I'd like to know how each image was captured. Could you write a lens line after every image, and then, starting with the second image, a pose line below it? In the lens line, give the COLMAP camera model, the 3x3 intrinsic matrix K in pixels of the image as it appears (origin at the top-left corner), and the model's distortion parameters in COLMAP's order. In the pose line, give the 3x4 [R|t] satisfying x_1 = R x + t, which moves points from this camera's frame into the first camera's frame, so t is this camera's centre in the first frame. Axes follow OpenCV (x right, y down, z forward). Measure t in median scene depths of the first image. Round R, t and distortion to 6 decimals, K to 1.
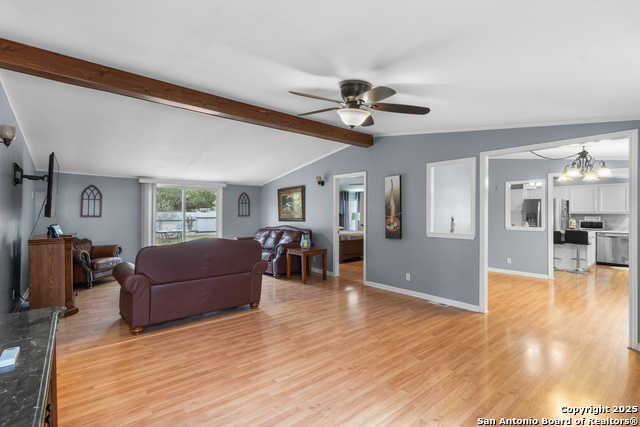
lens RADIAL K [[298.0, 0, 316.3], [0, 298.0, 209.3], [0, 0, 1]] dist [0.001261, 0.000751]
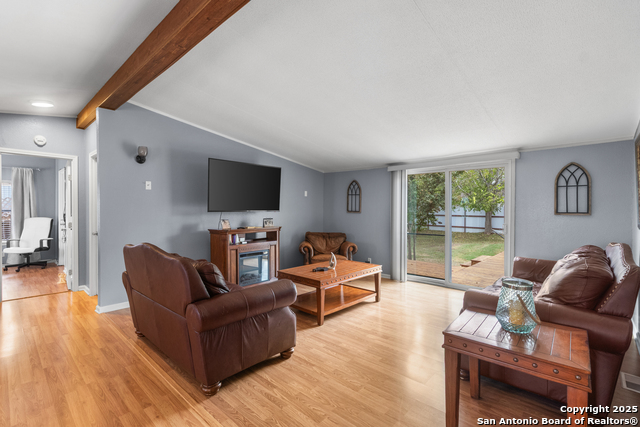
lens RADIAL K [[298.0, 0, 316.3], [0, 298.0, 209.3], [0, 0, 1]] dist [0.001261, 0.000751]
pose [[0.132476, 0.000338, -0.991186, 0.420043], [0.015472, 0.999877, 0.002409, 0.023073], [0.991065, -0.015655, 0.132455, 1.456679]]
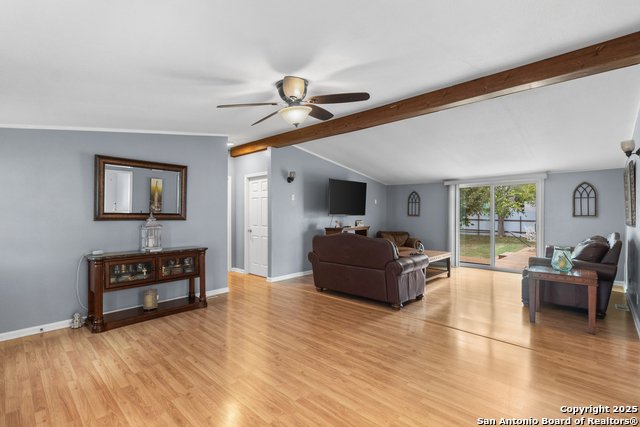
lens RADIAL K [[299.5, 0, 315.1], [0, 299.5, 213.0], [0, 0, 1]] dist [0.002856, 0.000582]
pose [[0.122387, -0.002755, -0.992479, 0.957801], [0.017287, 0.999850, -0.000643, 0.013786], [0.992332, -0.017079, 0.122417, 0.808472]]
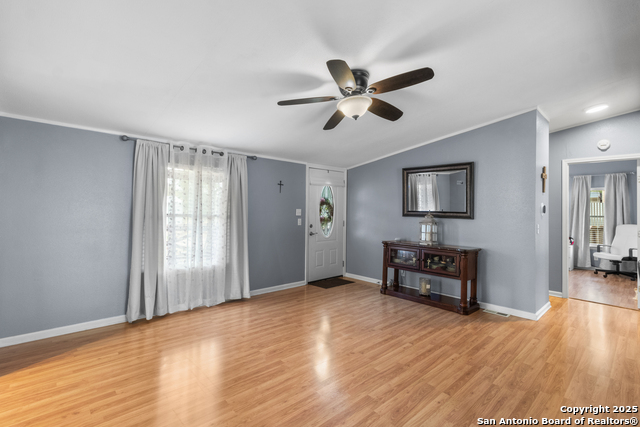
lens RADIAL K [[296.6, 0, 311.6], [0, 296.6, 208.8], [0, 0, 1]] dist [-0.000099, 0.000161]
pose [[-0.999183, -0.017695, -0.036322, 0.247417], [-0.016890, 0.999608, -0.022350, 0.030726], [0.036703, -0.021719, -0.999090, 1.658244]]
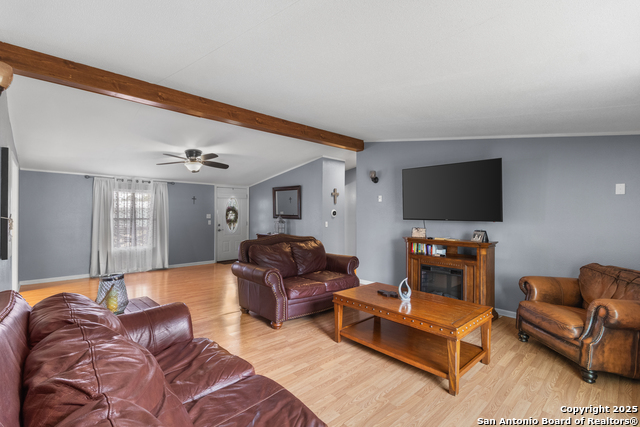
lens RADIAL K [[296.4, 0, 315.5], [0, 296.4, 213.3], [0, 0, 1]] dist [-0.000940, 0.000060]
pose [[-0.998334, -0.008352, -0.057083, -0.494799], [-0.007324, 0.999808, -0.018183, 0.029696], [0.057224, -0.017734, -0.998204, 2.588330]]
